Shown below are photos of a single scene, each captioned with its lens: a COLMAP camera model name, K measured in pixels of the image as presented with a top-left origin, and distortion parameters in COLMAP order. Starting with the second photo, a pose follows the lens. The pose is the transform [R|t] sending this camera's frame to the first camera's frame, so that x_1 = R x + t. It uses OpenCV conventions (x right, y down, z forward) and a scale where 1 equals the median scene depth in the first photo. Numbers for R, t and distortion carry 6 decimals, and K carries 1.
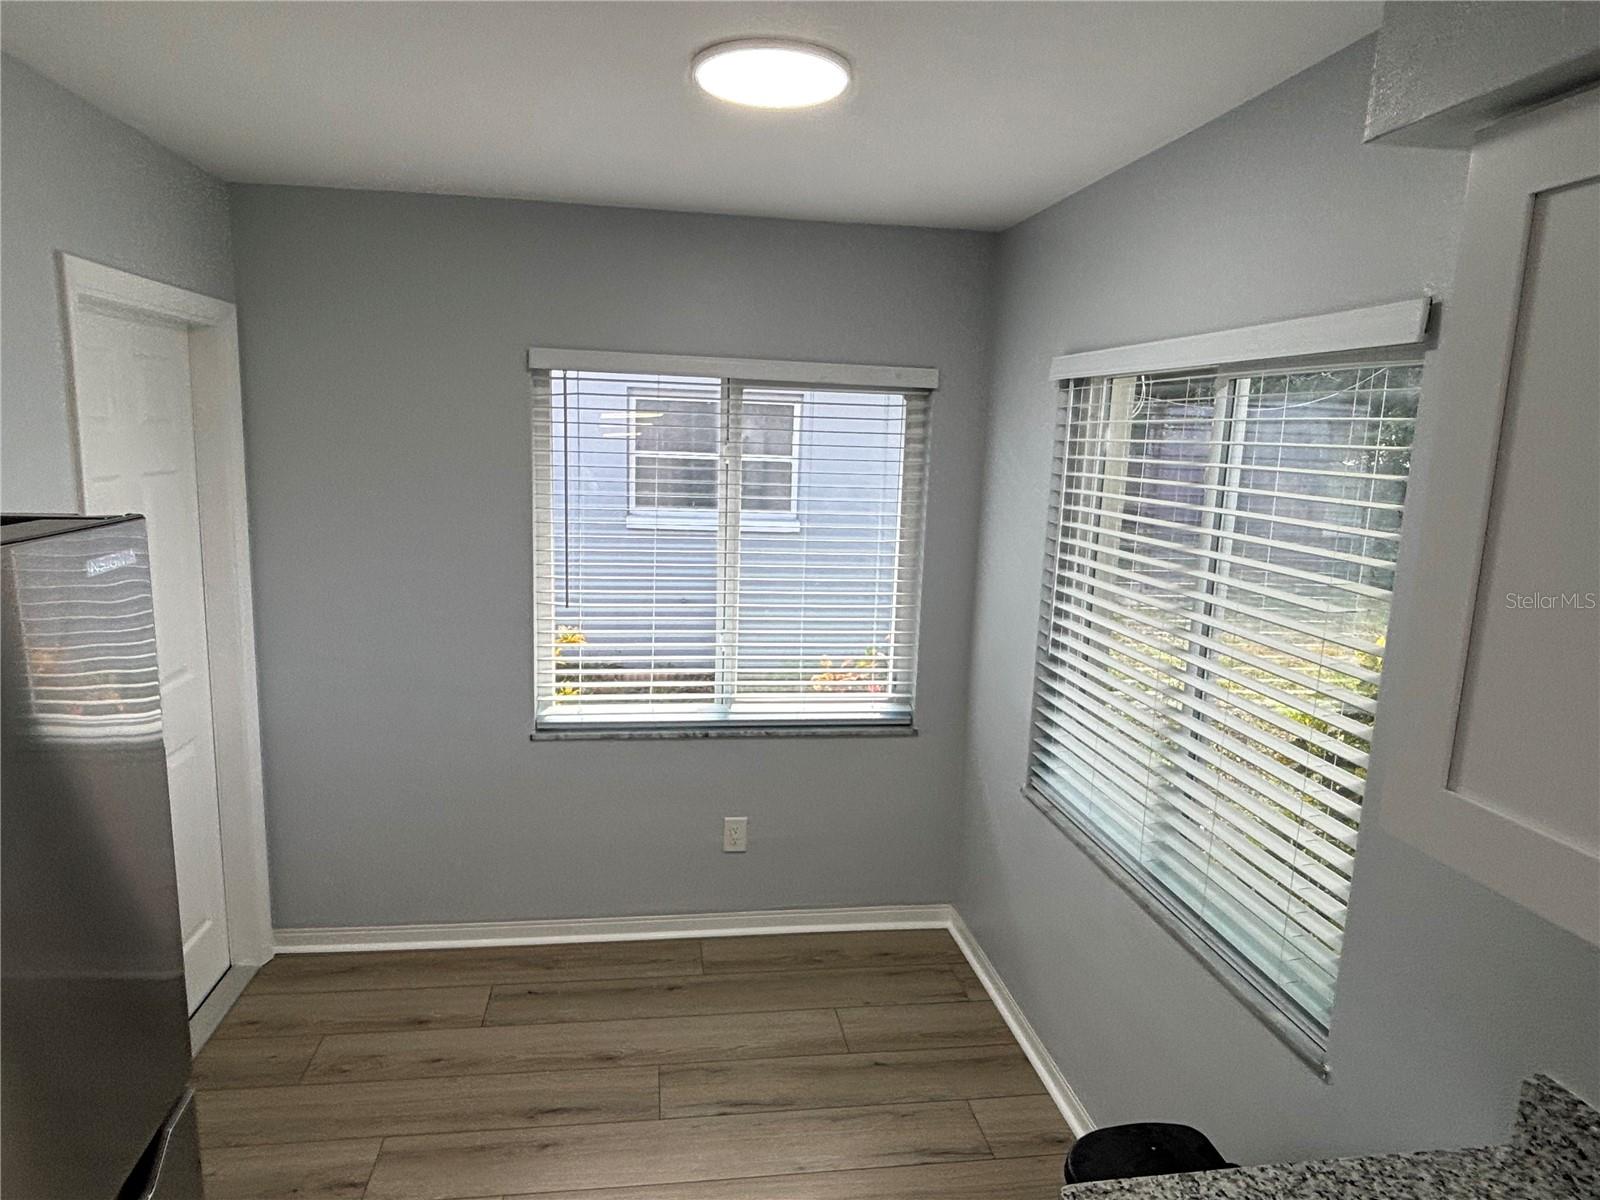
lens RADIAL K [[968.5, 0, 800.0], [0, 968.5, 600.0], [0, 0, 1]] dist [0.004948, 0.000363]
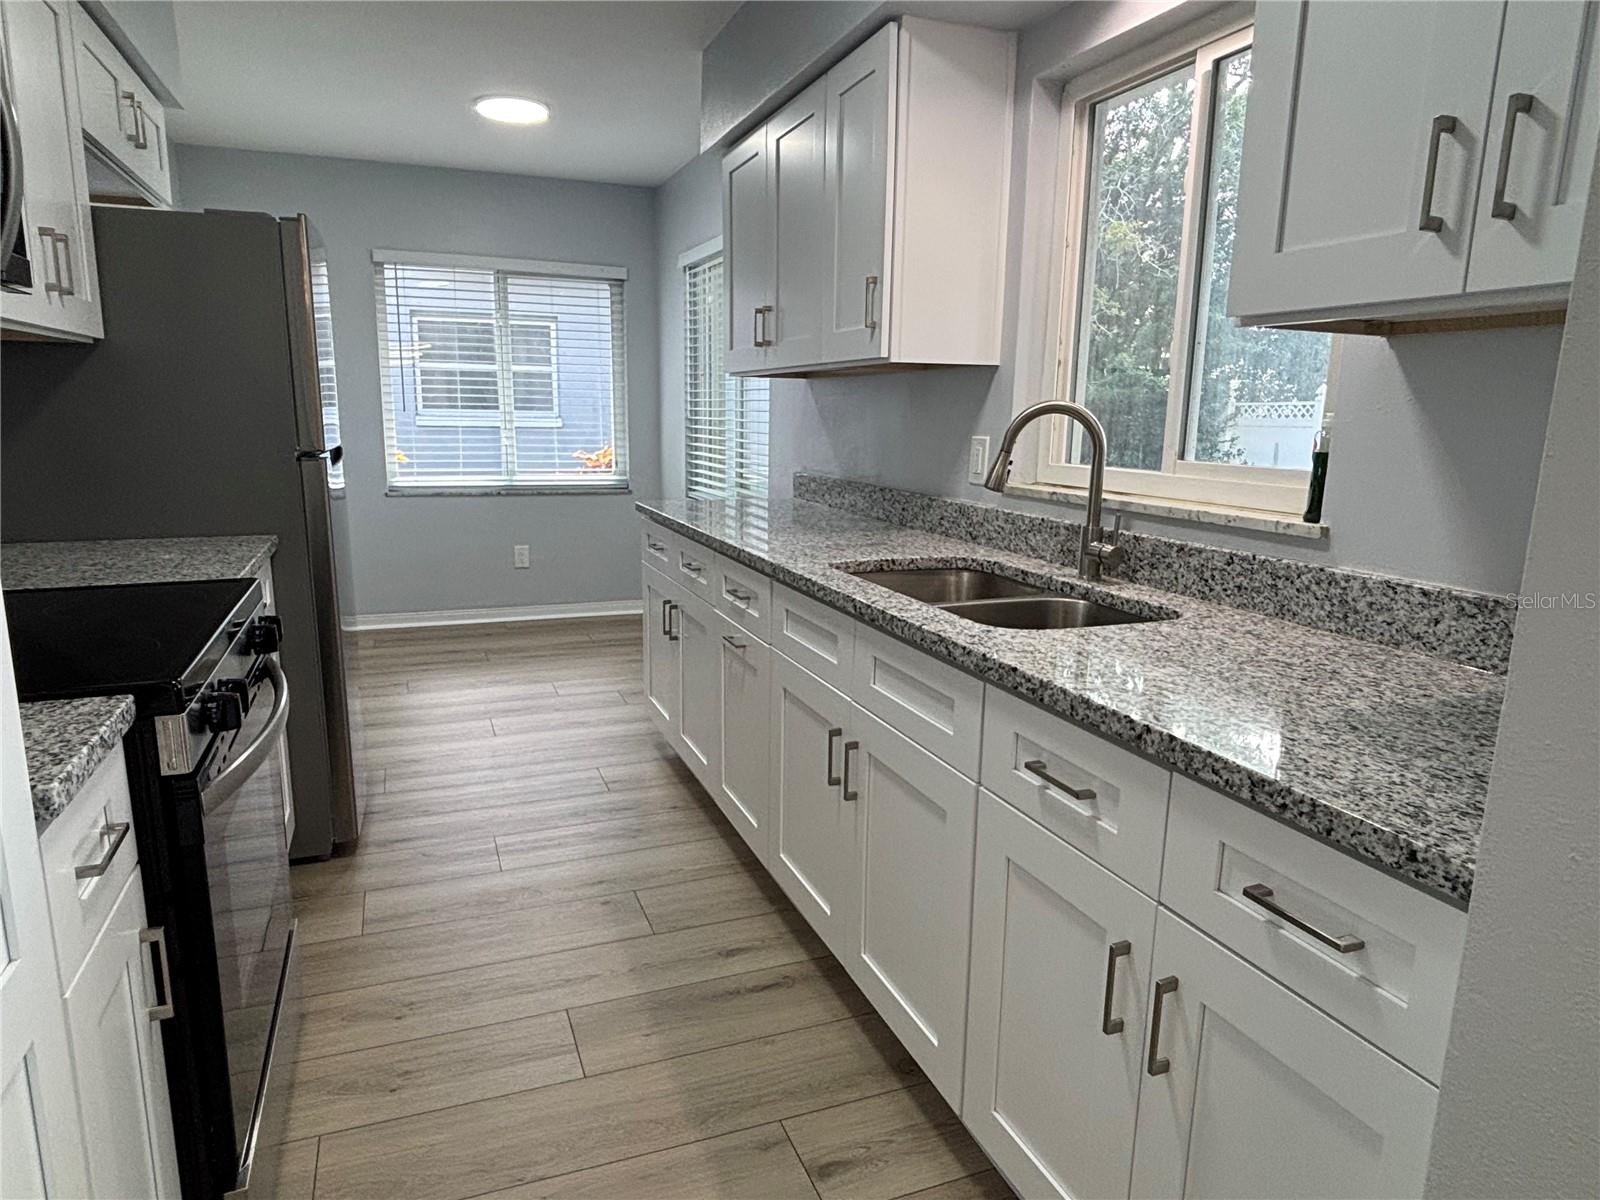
lens RADIAL K [[970.7, 0, 800.0], [0, 970.7, 600.0], [0, 0, 1]] dist [0.000658, -0.000280]
pose [[0.974591, -0.060313, 0.215717, 0.036281], [0.053607, 0.997883, 0.036809, 0.288285], [-0.217481, -0.024310, 0.975762, -0.719949]]
